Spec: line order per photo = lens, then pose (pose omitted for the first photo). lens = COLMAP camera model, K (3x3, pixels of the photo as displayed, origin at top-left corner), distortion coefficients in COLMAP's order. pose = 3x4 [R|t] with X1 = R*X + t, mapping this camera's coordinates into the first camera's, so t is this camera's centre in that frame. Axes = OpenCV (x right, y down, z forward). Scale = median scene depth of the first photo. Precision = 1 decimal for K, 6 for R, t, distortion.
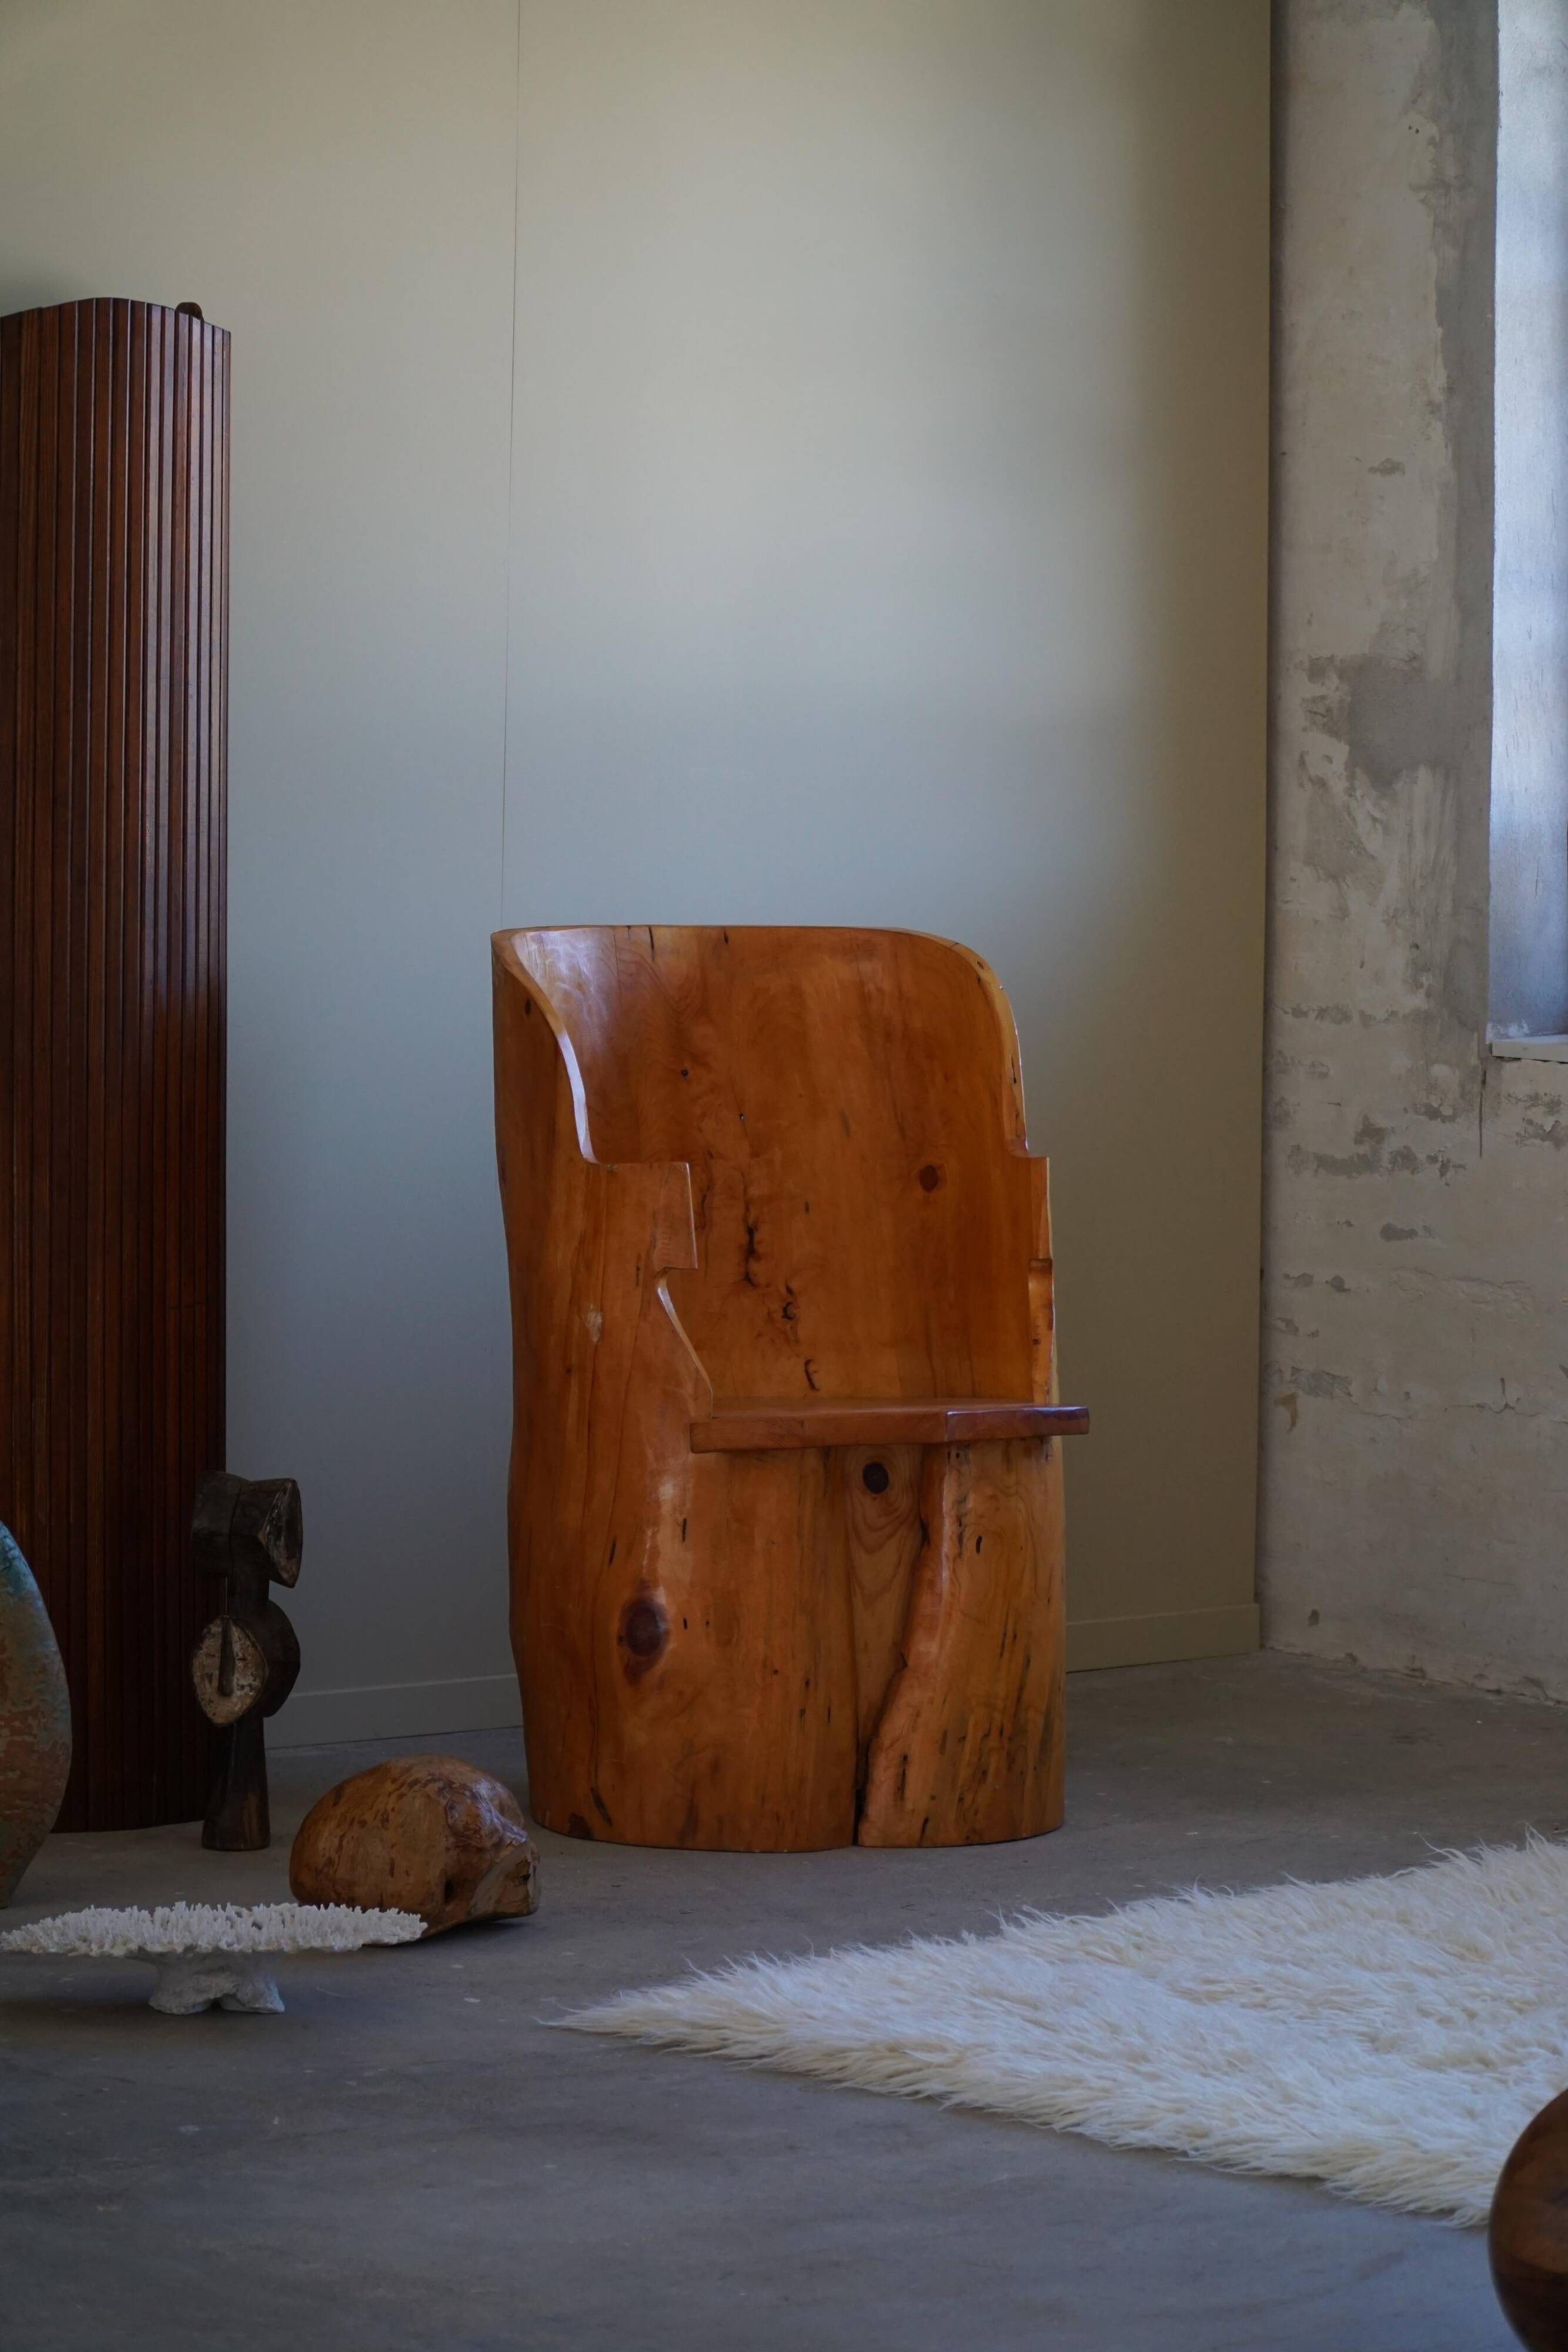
lens RADIAL K [[8768.7, 0, 718.5], [0, 8768.7, 1190.4], [0, 0, 1]] dist [0.100571, 0.000000]
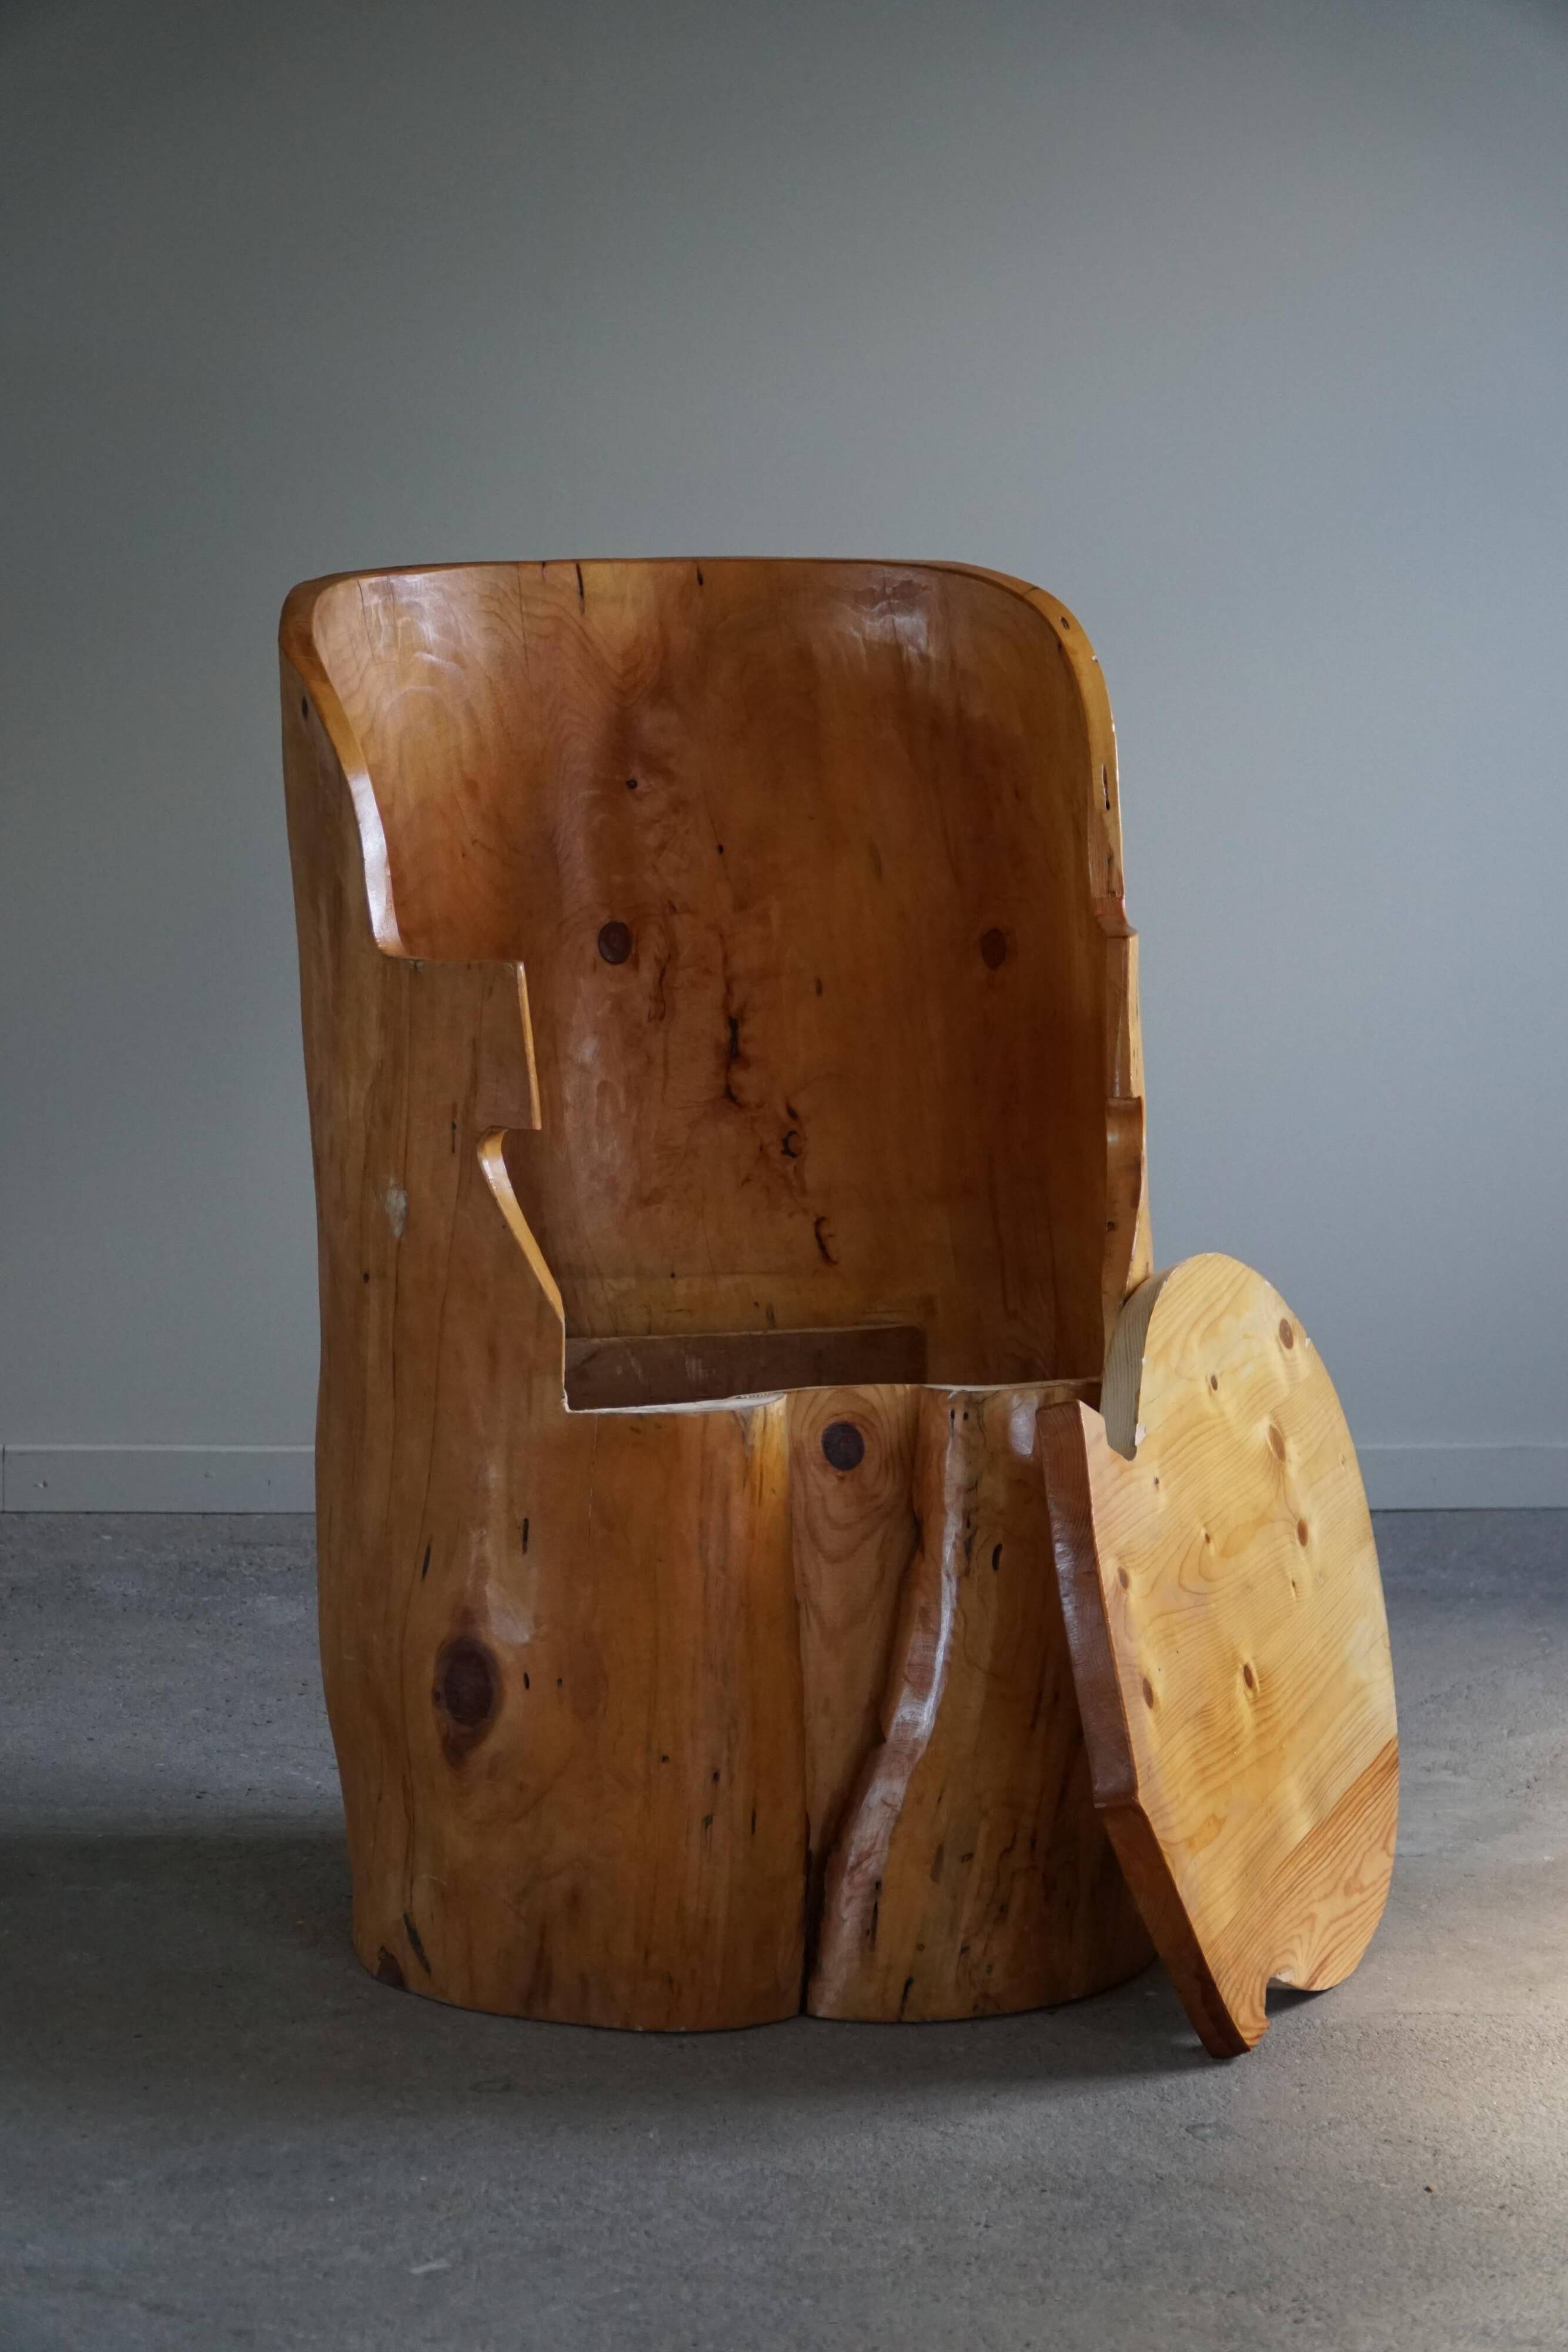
lens RADIAL K [[7059.3, 0, 783.3], [0, 7059.3, 1064.5], [0, 0, 1]] dist [-0.647983, 0.000000]
pose [[0.989532, 0.007221, -0.144130, 0.087539], [0.003934, 0.997026, 0.076963, -0.034502], [0.144257, -0.076724, 0.986561, 0.497514]]
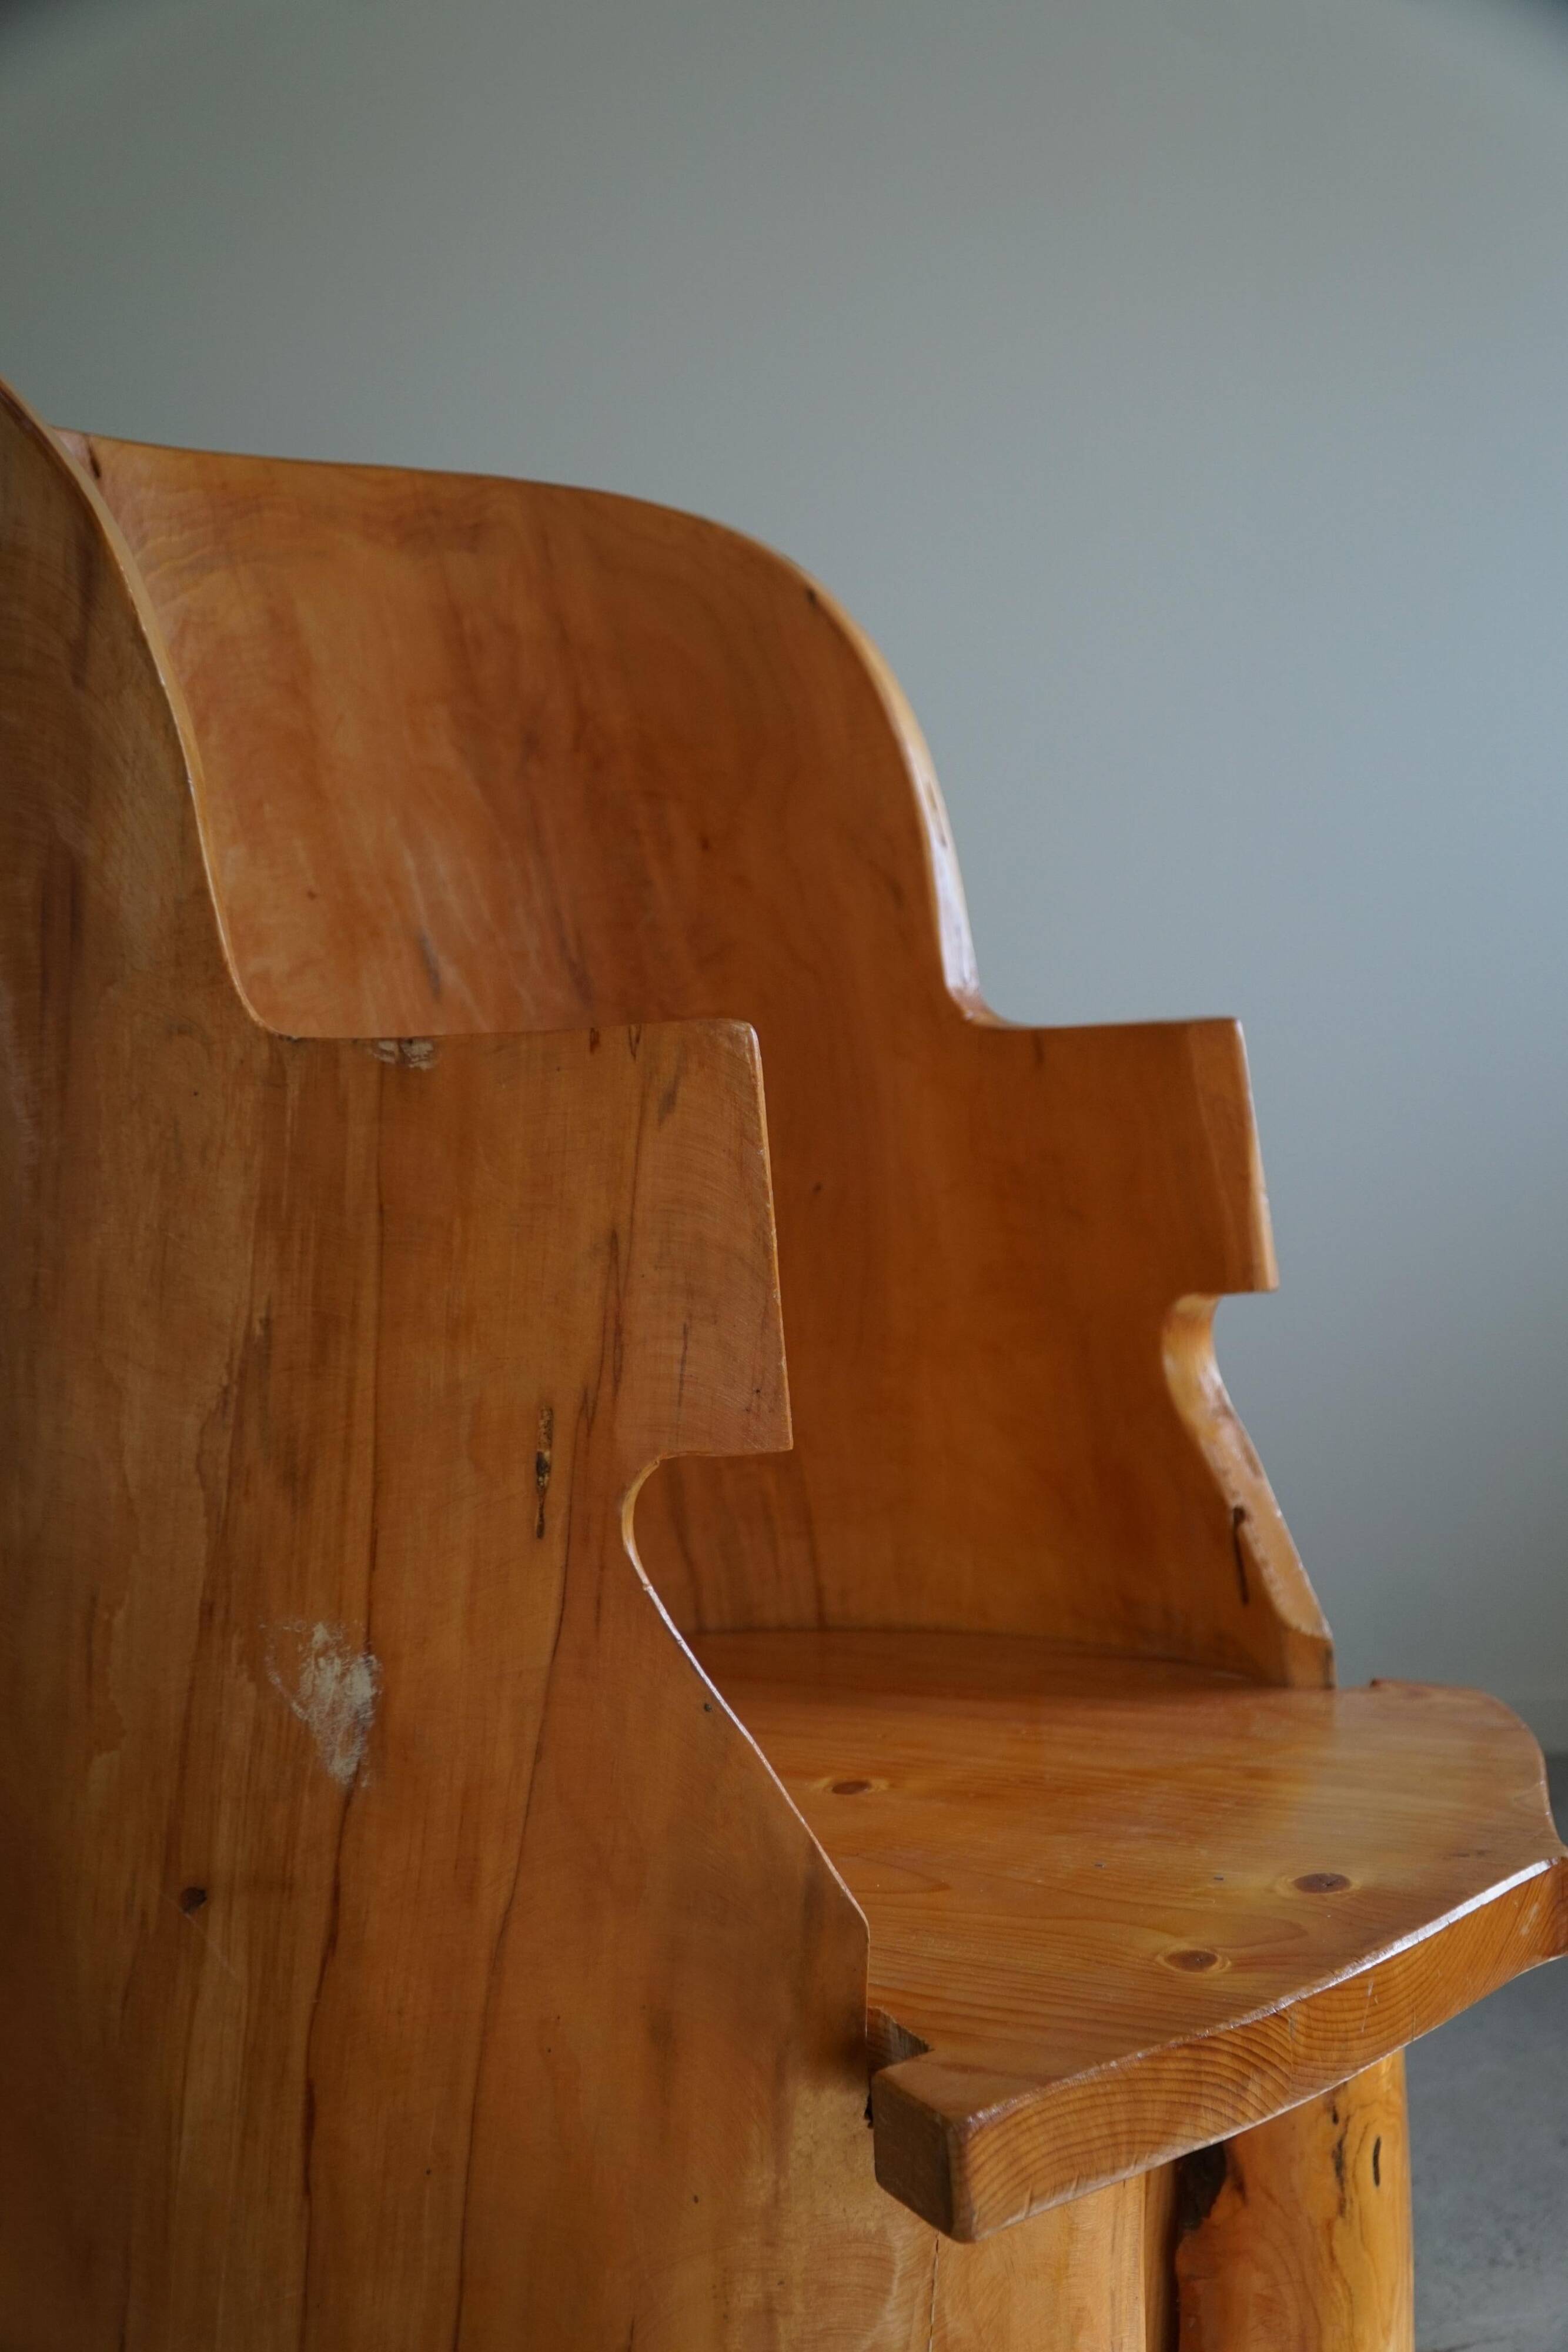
lens RADIAL K [[2704.6, 0, 784.7], [0, 2704.6, 1257.2], [0, 0, 1]] dist [-0.020709, 0.000000]
pose [[0.804105, -0.062087, 0.591236, -0.047338], [0.036349, 0.997805, 0.055345, -0.000716], [-0.593374, -0.023012, 0.804598, 0.931356]]
